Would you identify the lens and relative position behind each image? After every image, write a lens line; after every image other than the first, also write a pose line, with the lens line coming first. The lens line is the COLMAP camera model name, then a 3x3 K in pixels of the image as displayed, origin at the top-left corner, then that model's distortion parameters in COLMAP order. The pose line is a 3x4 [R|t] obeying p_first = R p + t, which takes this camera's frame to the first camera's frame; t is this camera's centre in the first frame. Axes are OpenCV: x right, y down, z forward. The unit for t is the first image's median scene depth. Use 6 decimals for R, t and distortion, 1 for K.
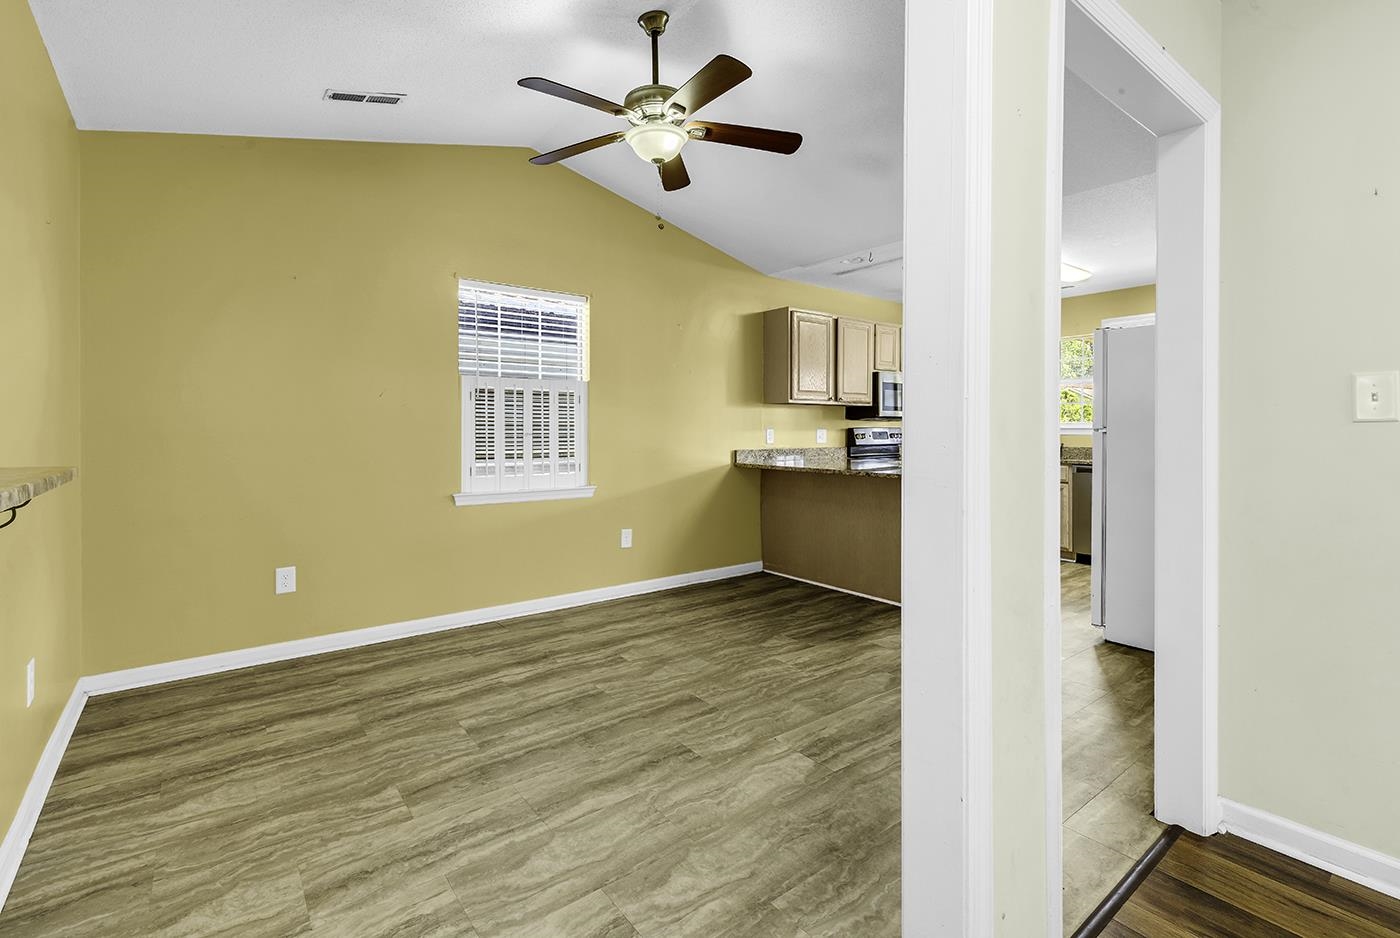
lens RADIAL K [[637.4, 0, 701.0], [0, 637.4, 432.9], [0, 0, 1]] dist [-0.000258, -0.000424]
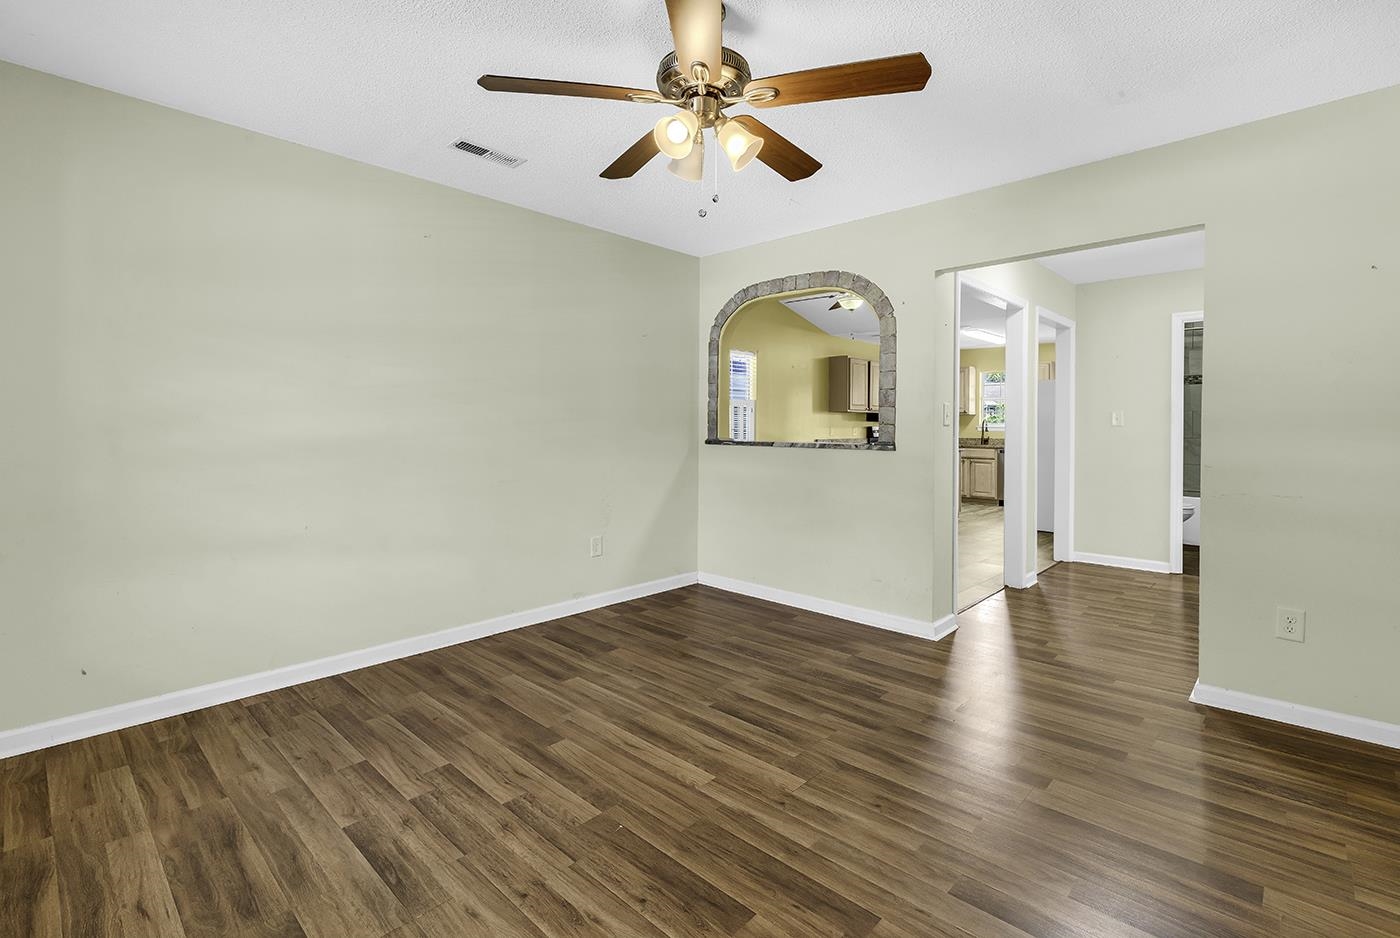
lens RADIAL K [[636.6, 0, 703.6], [0, 636.6, 442.8], [0, 0, 1]] dist [0.006835, 0.000034]
pose [[0.987938, -0.003081, 0.154817, -0.674027], [-0.000025, 0.999799, 0.020060, 0.002116], [-0.154848, -0.019822, 0.987739, -0.828665]]
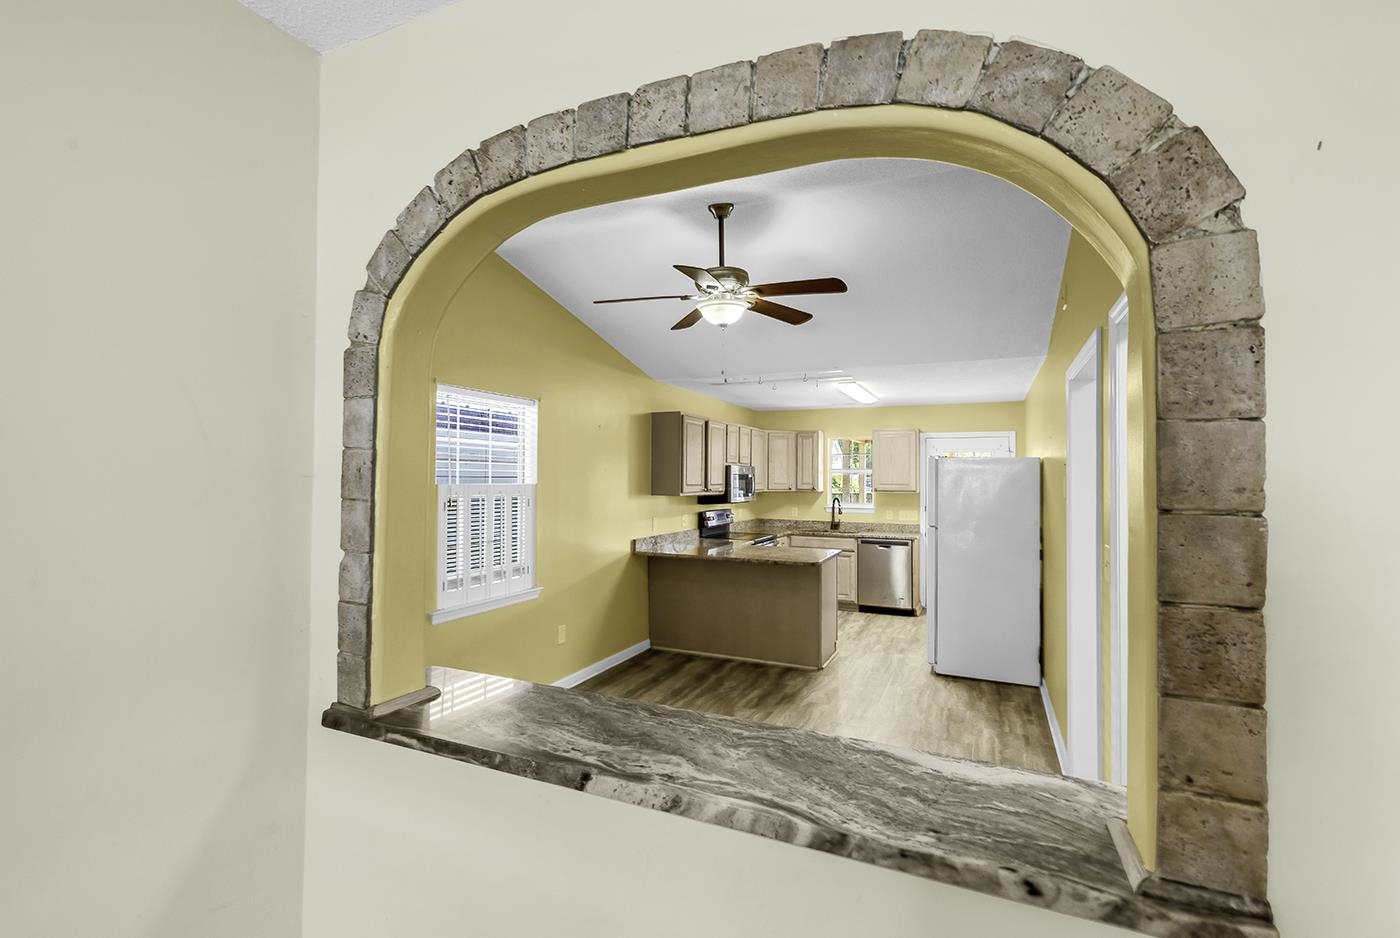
lens RADIAL K [[629.8, 0, 700.0], [0, 629.8, 469.0], [0, 0, 1]] dist [0.002797, 0.000125]
pose [[0.885891, 0.010953, 0.463763, -0.463692], [-0.001381, 0.999779, -0.020974, -0.095685], [-0.463891, 0.017940, 0.885711, -0.008206]]
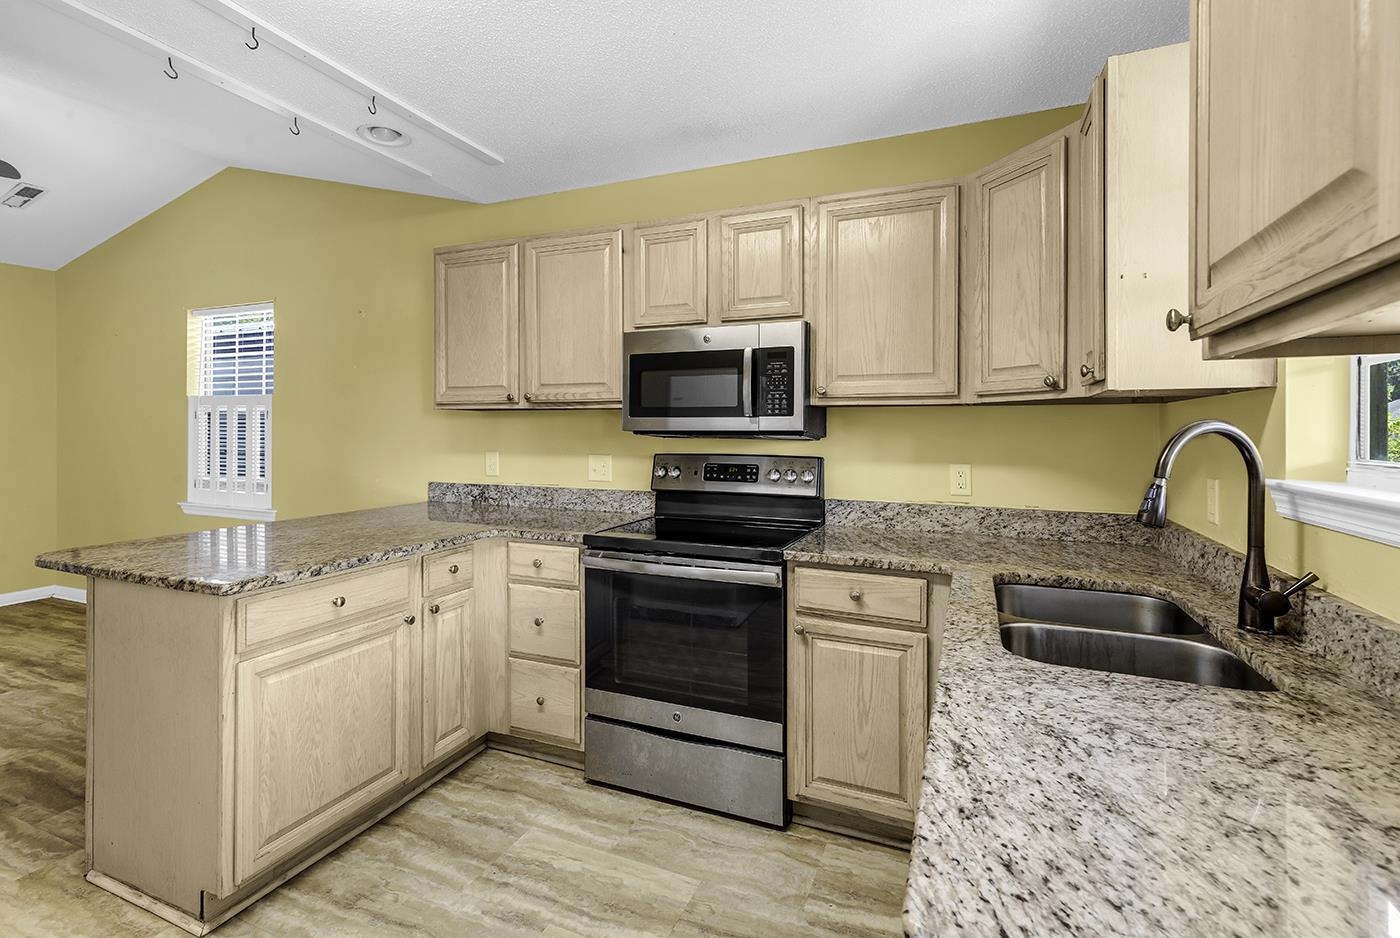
lens RADIAL K [[636.6, 0, 703.6], [0, 636.6, 442.8], [0, 0, 1]] dist [0.006835, 0.000034]
pose [[0.492472, 0.013085, -0.870230, 1.046987], [-0.015723, 0.999858, 0.006136, -0.030860], [0.870186, 0.010661, 0.492608, 1.236676]]
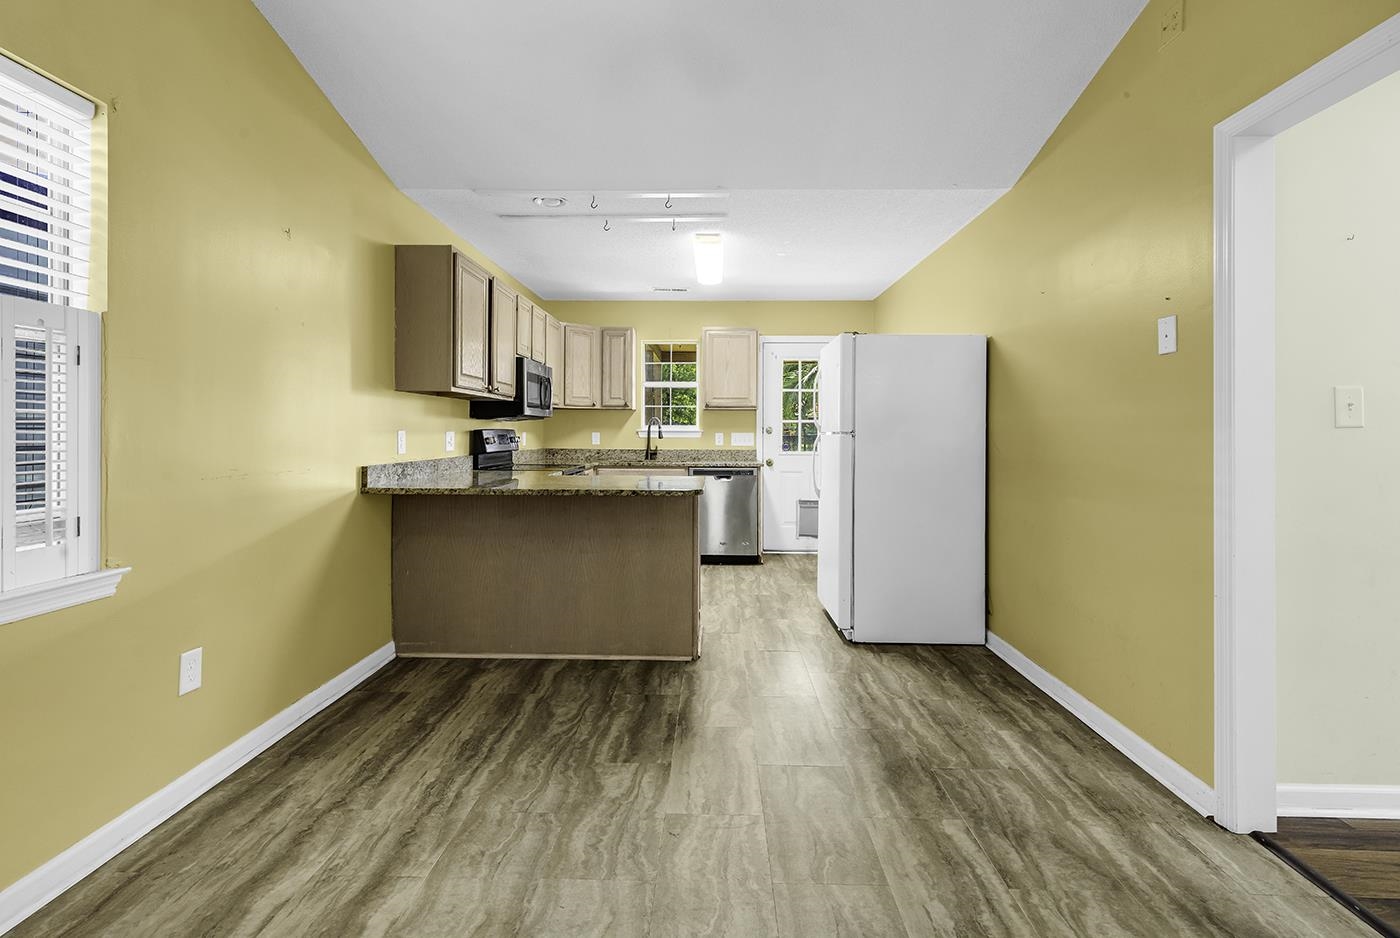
lens RADIAL K [[652.2, 0, 697.4], [0, 652.2, 431.2], [0, 0, 1]] dist [0.004721, 0.000099]
pose [[0.635036, 0.002053, 0.772480, -0.294305], [0.002532, 0.999986, -0.004739, -0.002770], [-0.772479, 0.004965, 0.635021, 0.502726]]
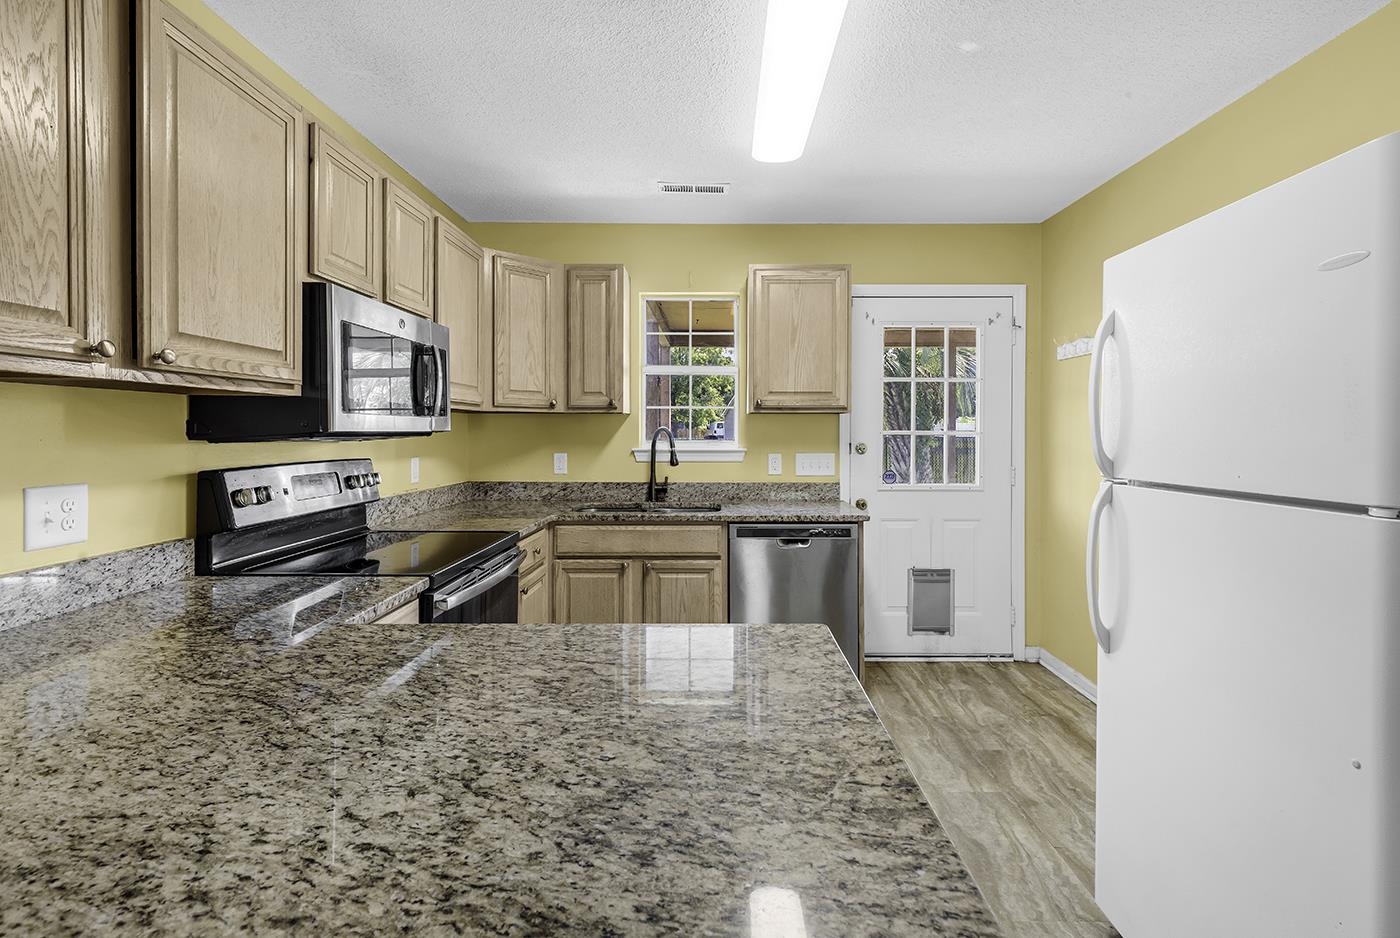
lens RADIAL K [[637.4, 0, 701.0], [0, 637.4, 432.9], [0, 0, 1]] dist [-0.000258, -0.000424]
pose [[0.631750, -0.003376, 0.775165, 0.237275], [0.006124, 0.999981, -0.000637, -0.036087], [-0.775148, 0.005149, 0.631759, 1.014231]]
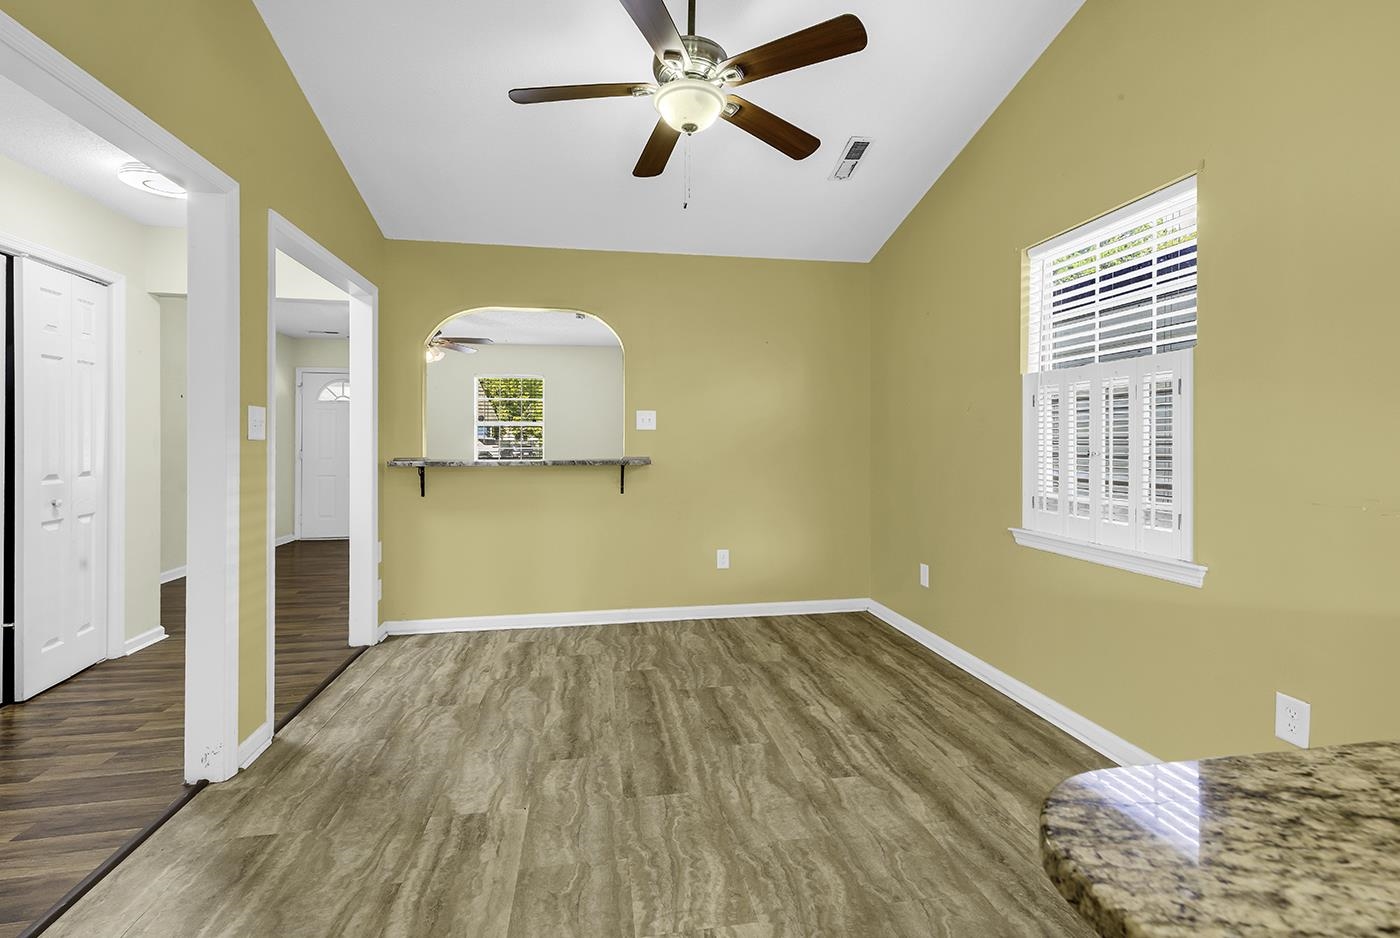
lens RADIAL K [[636.6, 0, 703.6], [0, 636.6, 442.8], [0, 0, 1]] dist [0.006835, 0.000034]
pose [[-0.467982, -0.001085, -0.883737, 0.483830], [-0.004301, 0.999990, 0.001050, -0.007409], [0.883728, 0.004292, -0.467982, 1.023089]]
